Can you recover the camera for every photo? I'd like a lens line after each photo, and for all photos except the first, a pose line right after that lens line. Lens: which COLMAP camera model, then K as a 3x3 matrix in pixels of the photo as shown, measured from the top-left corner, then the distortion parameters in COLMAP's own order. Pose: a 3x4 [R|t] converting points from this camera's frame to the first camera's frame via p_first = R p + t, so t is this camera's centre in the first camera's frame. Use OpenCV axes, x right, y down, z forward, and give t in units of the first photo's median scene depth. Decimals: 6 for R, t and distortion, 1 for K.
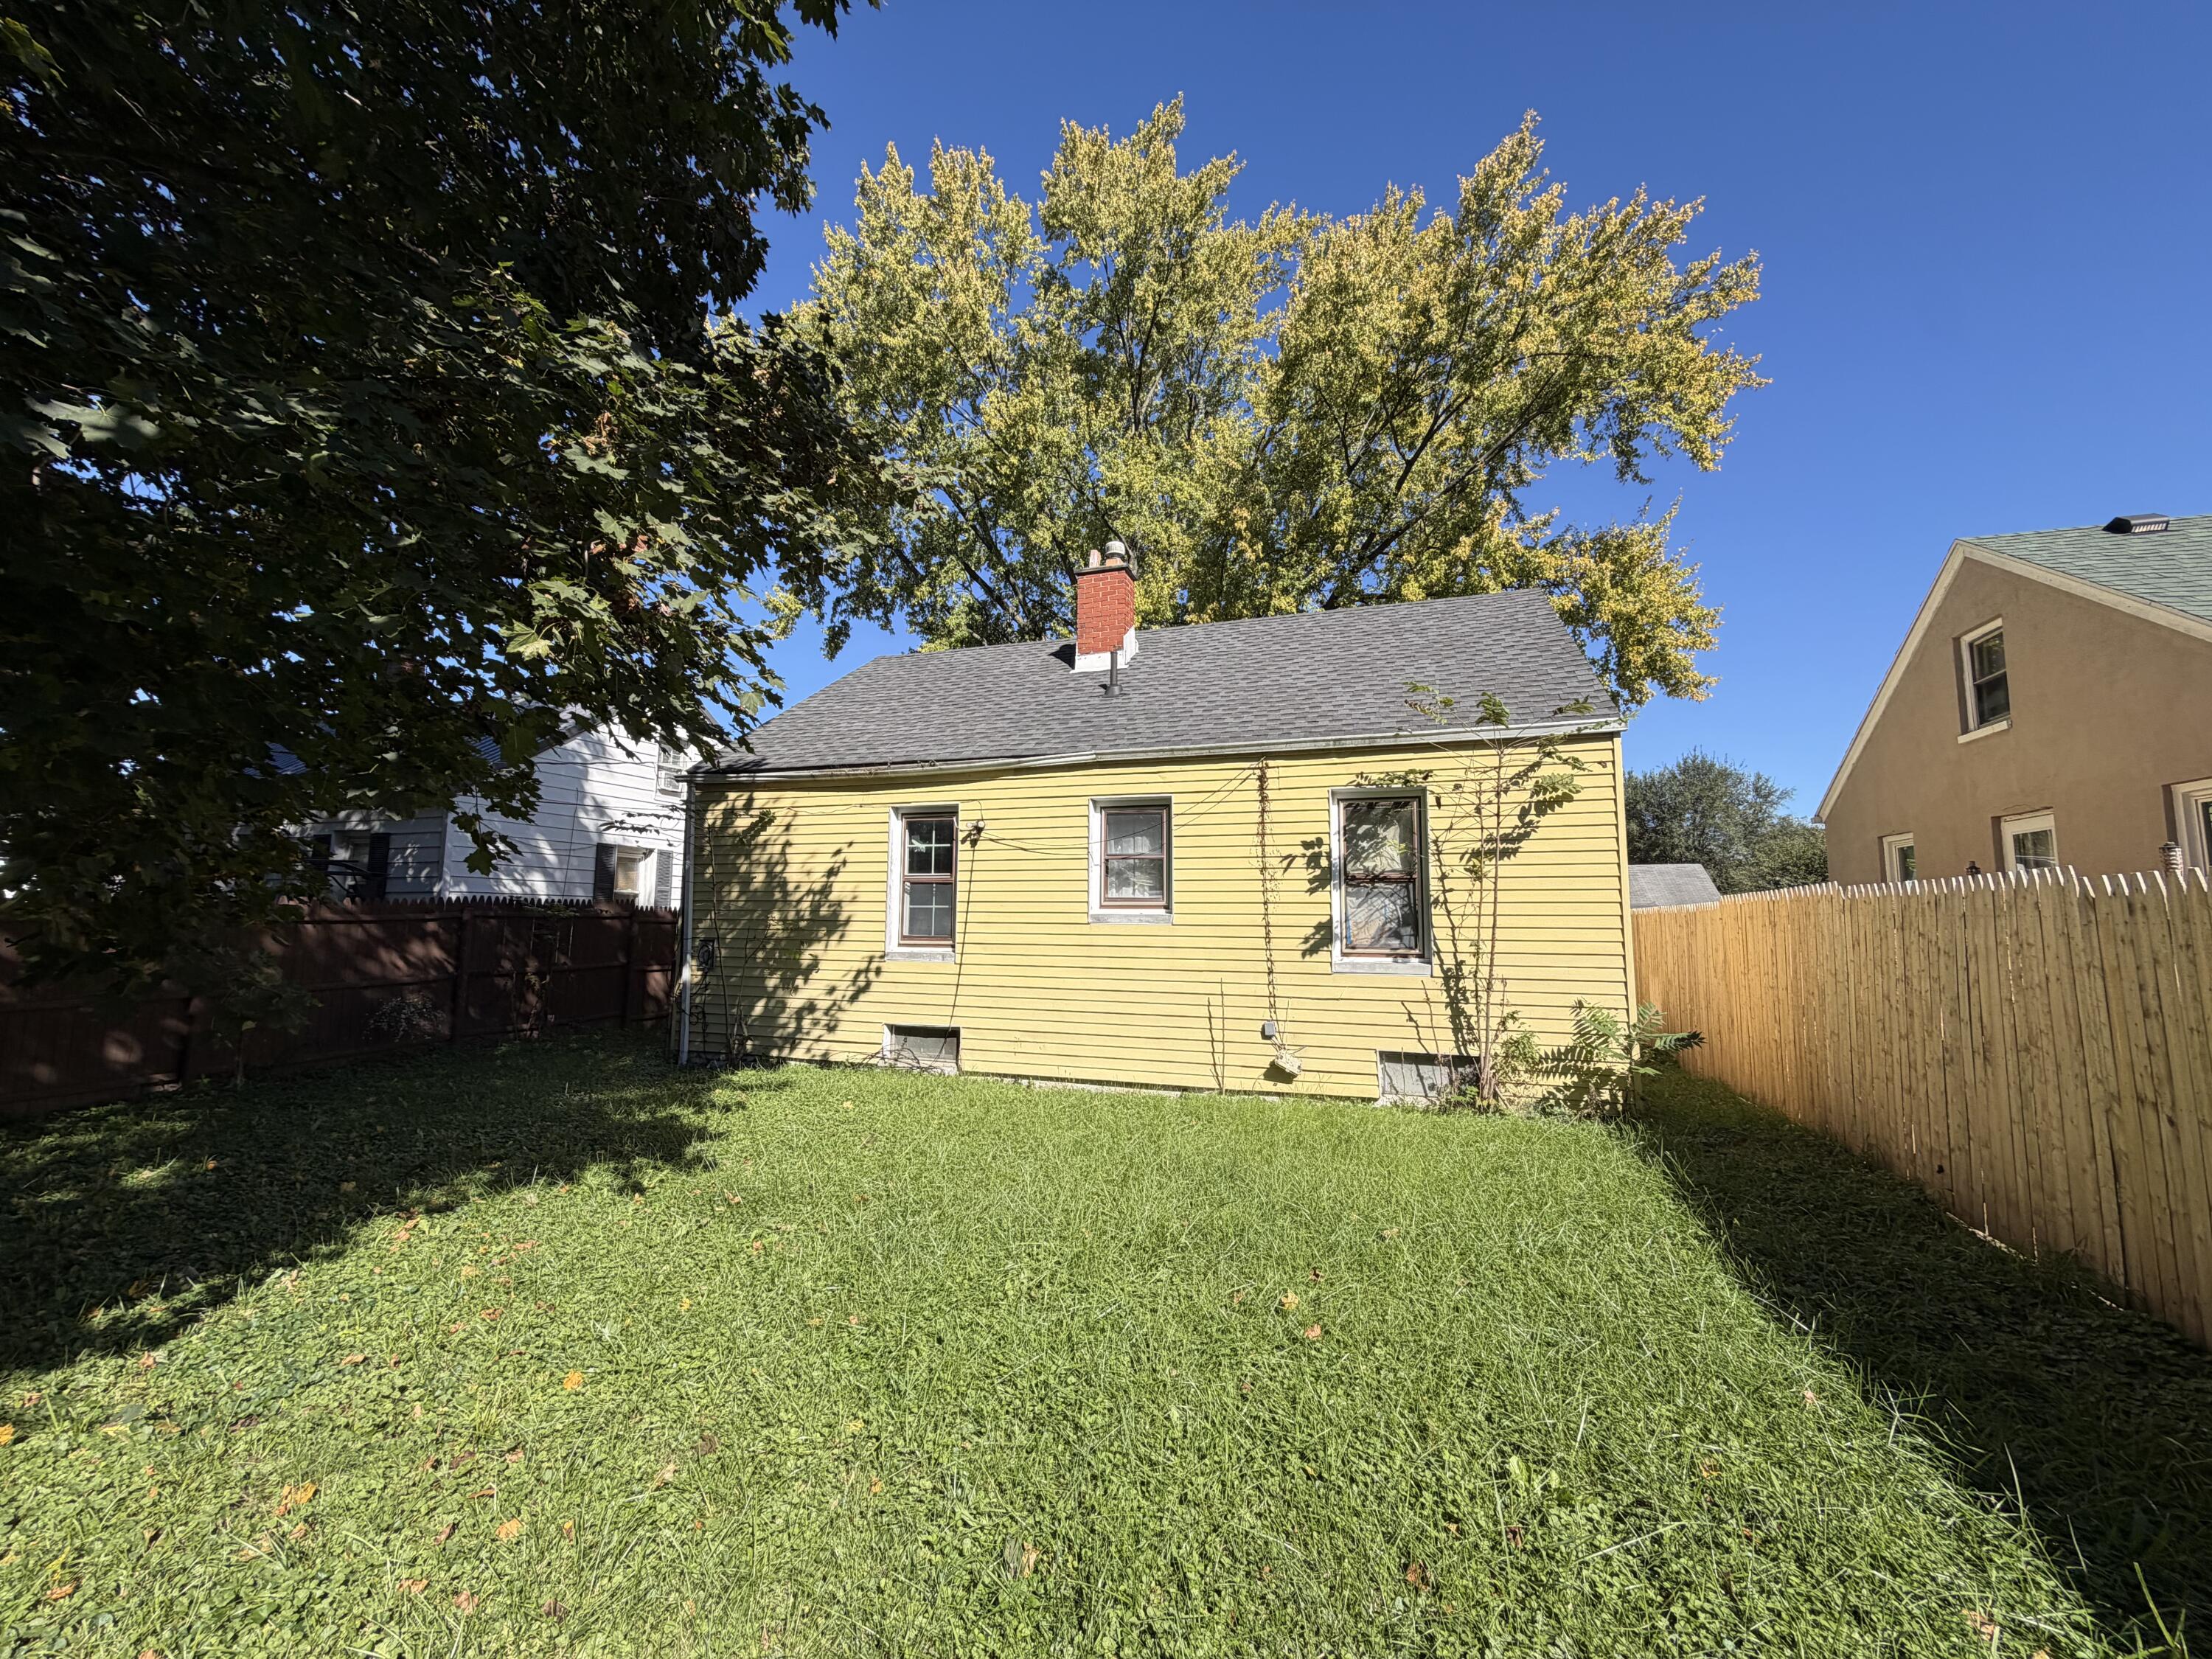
lens RADIAL K [[886.2, 0, 1106.9], [0, 886.2, 834.6], [0, 0, 1]] dist [0.001616, -0.000829]
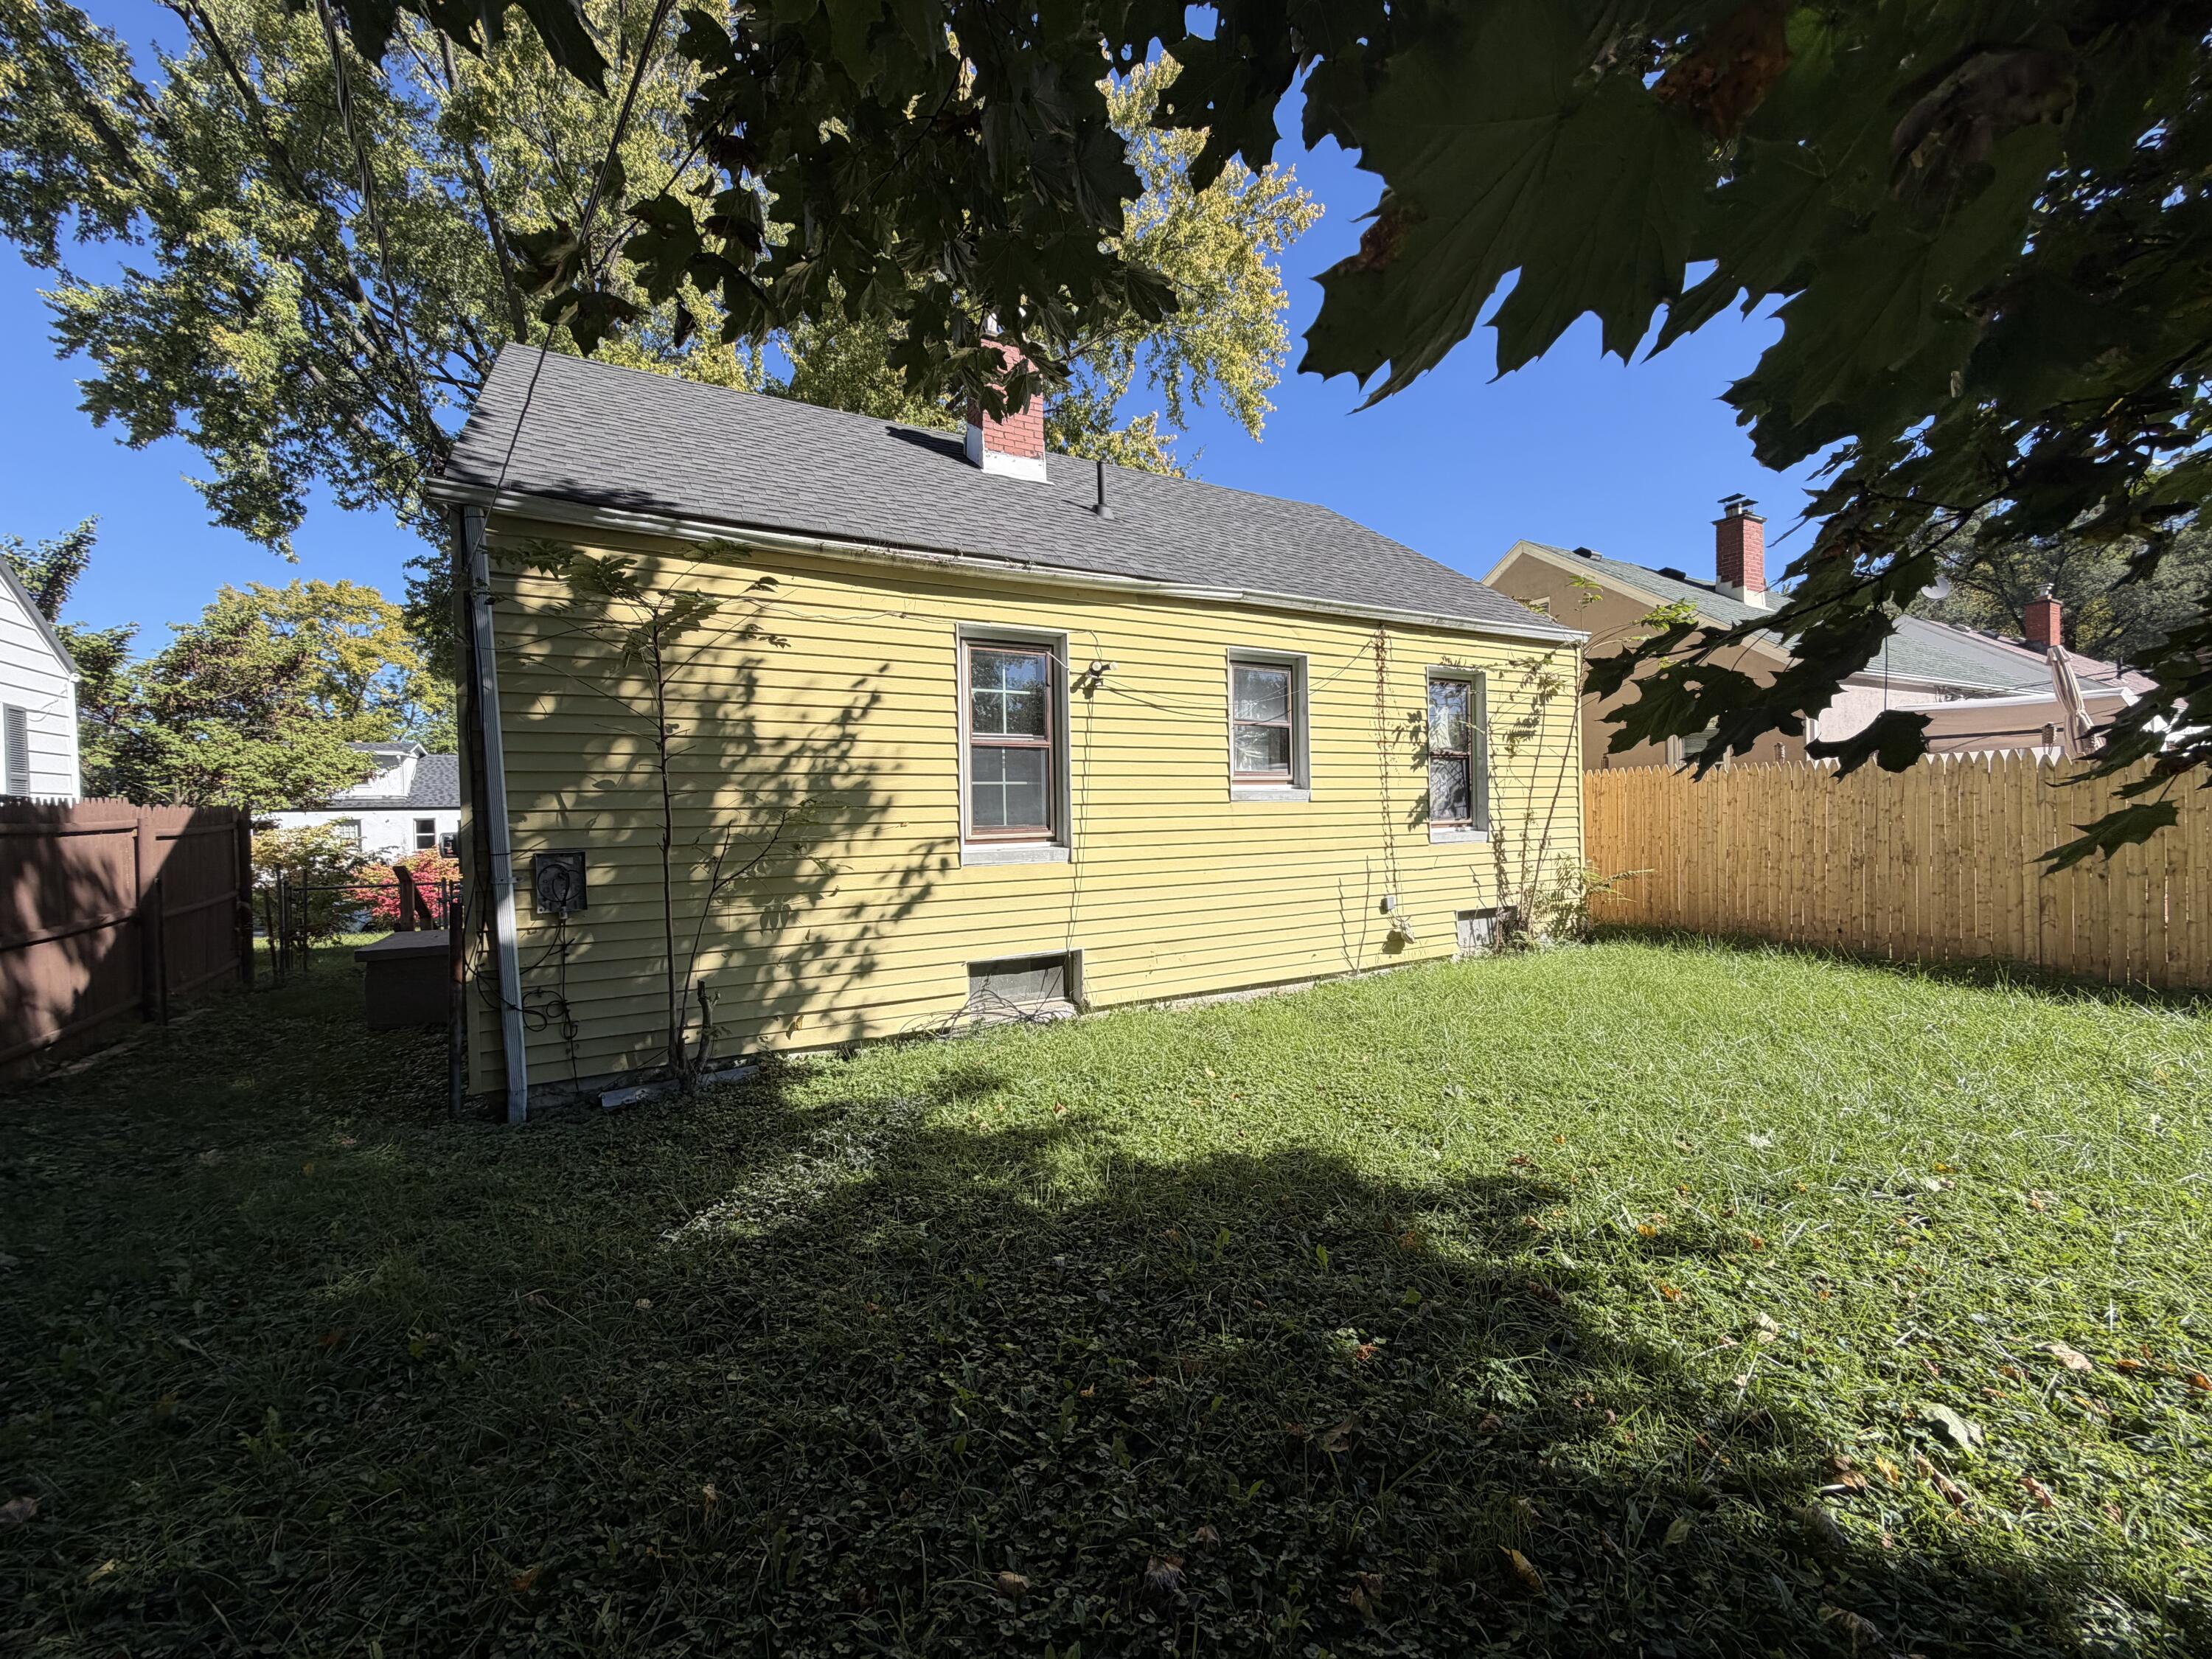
lens RADIAL K [[886.2, 0, 1106.8], [0, 886.2, 821.0], [0, 0, 1]] dist [0.001616, -0.000829]
pose [[0.666632, -0.028810, 0.744830, -0.698688], [-0.048311, 0.995482, 0.081744, 0.055853], [-0.743820, -0.090477, 0.662228, 0.531598]]
